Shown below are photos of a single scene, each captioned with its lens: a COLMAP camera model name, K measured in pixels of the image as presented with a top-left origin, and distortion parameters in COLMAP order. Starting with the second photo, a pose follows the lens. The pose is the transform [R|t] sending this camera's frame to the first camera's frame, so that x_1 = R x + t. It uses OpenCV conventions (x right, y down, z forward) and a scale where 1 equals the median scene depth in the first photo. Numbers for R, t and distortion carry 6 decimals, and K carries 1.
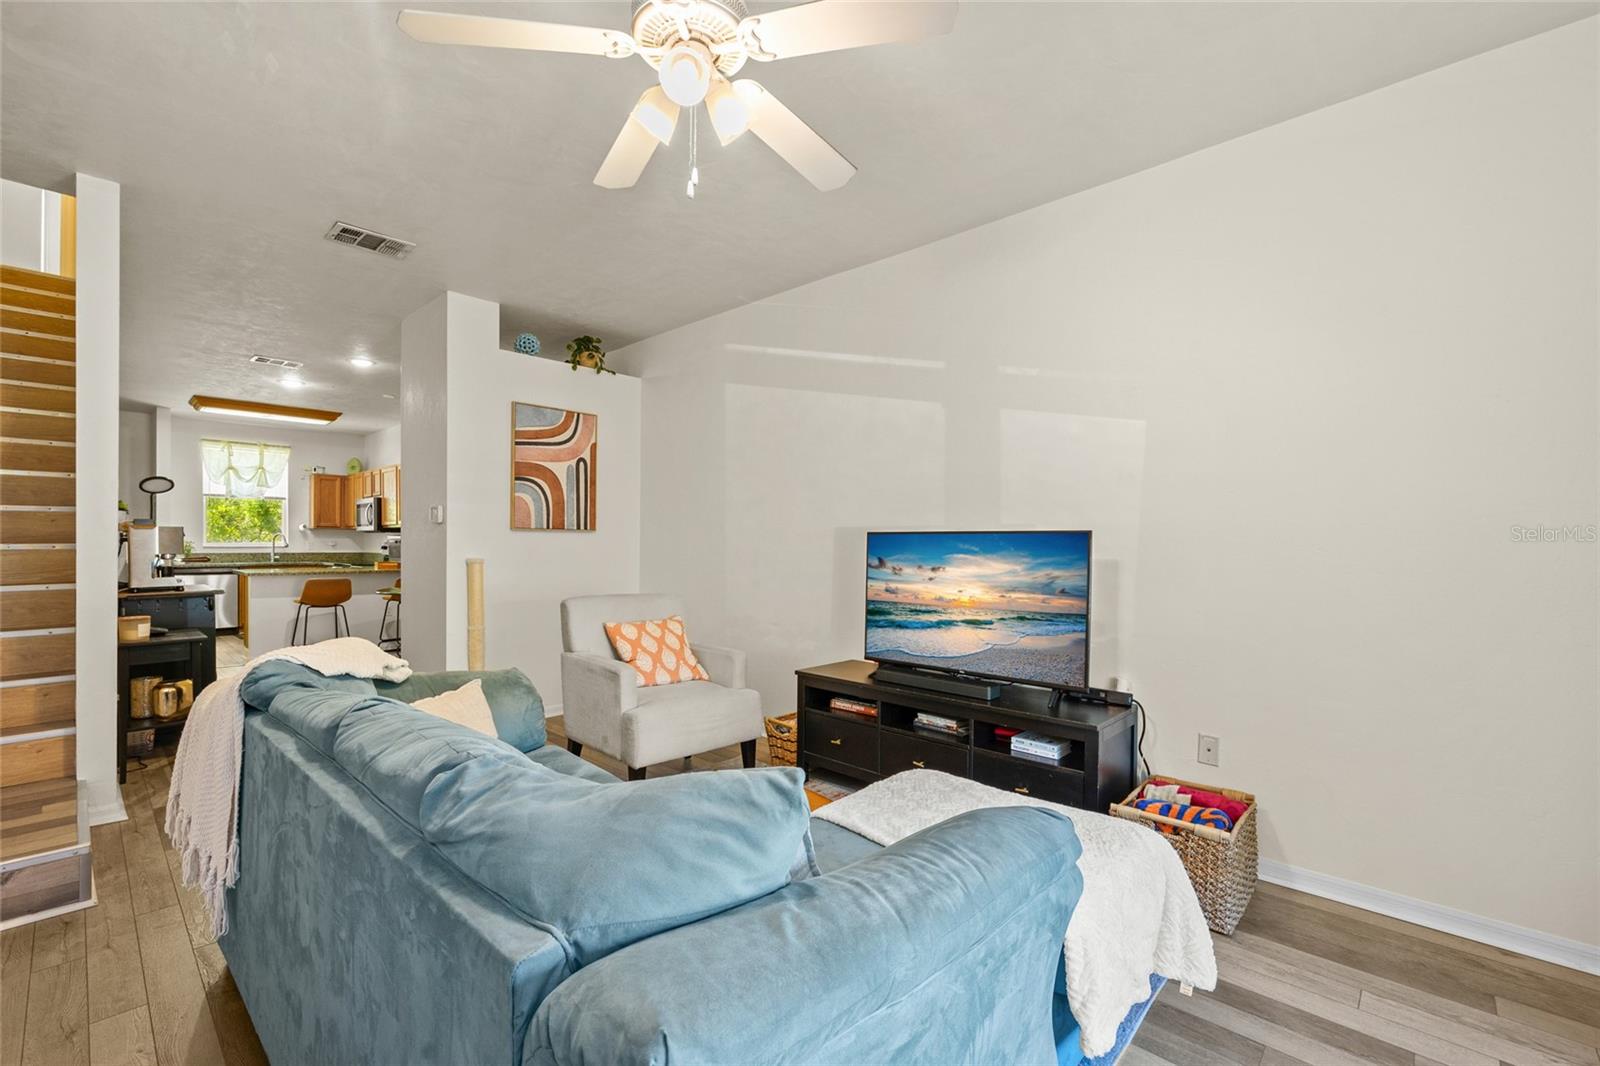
lens RADIAL K [[684.9, 0, 795.9], [0, 684.9, 549.5], [0, 0, 1]] dist [0.000561, 0.000160]
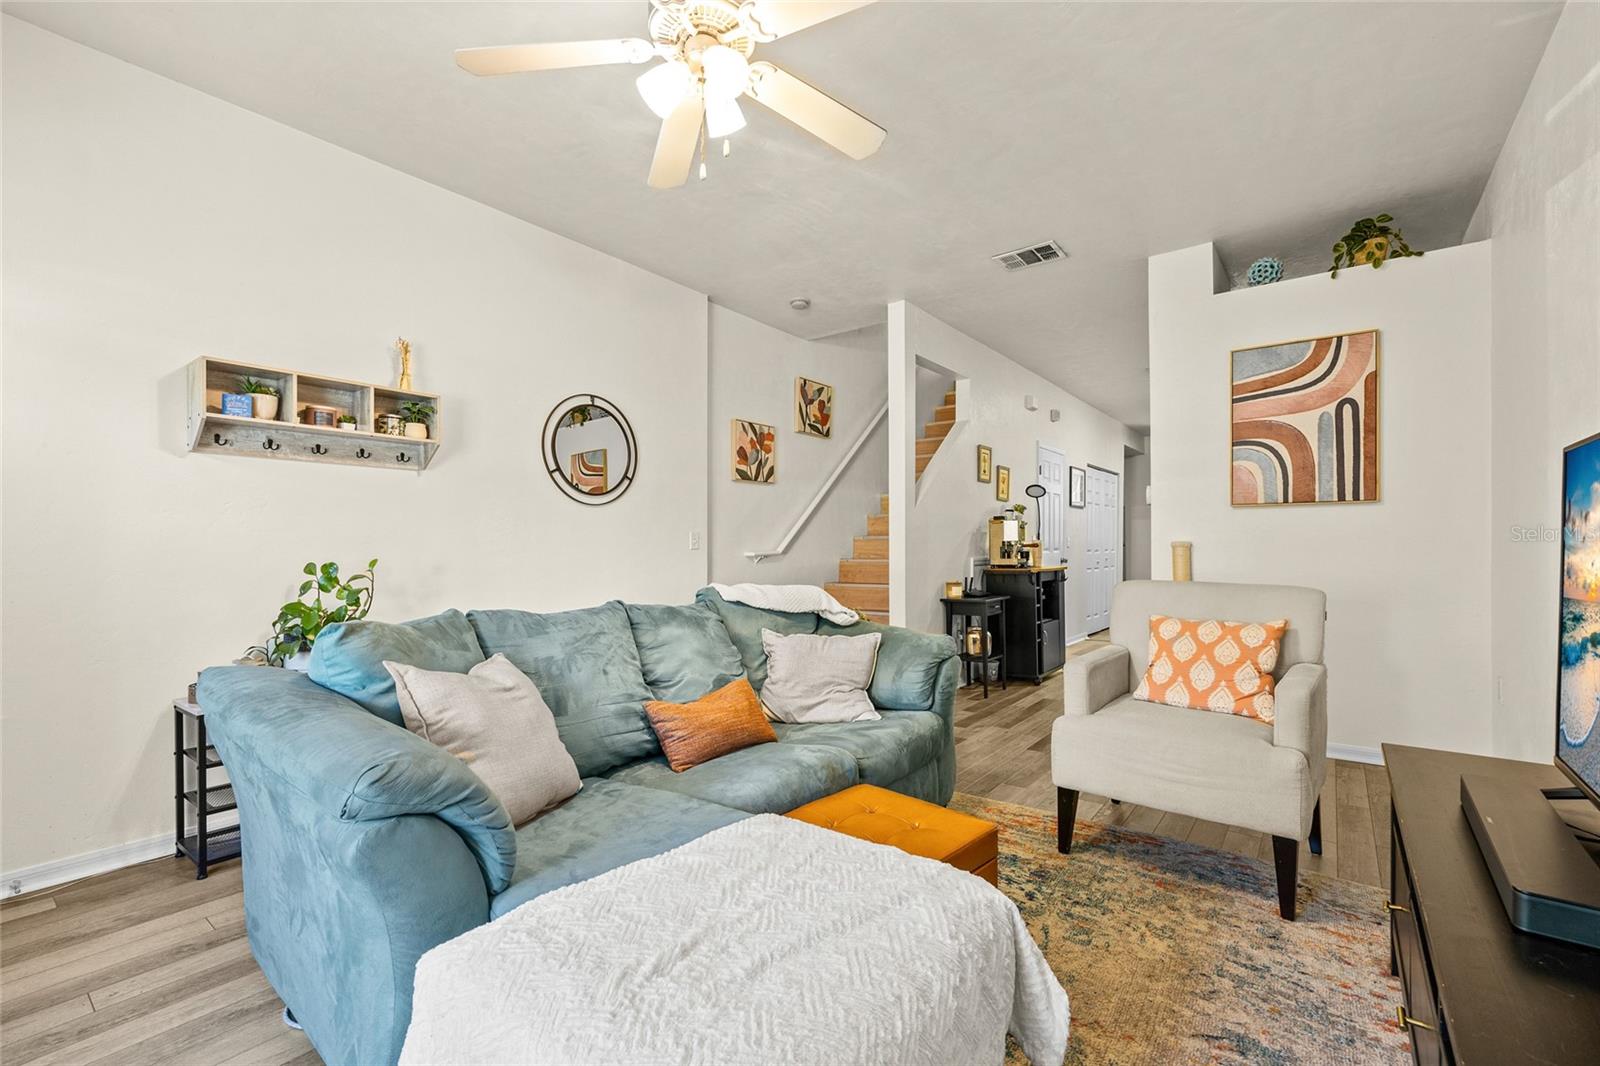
lens RADIAL K [[684.9, 0, 795.9], [0, 684.9, 549.5], [0, 0, 1]] dist [0.000561, 0.000160]
pose [[0.097847, -0.004548, -0.995191, 0.339317], [-0.004710, 0.999976, -0.005033, 0.027950], [0.995190, 0.005180, 0.097824, 0.380771]]
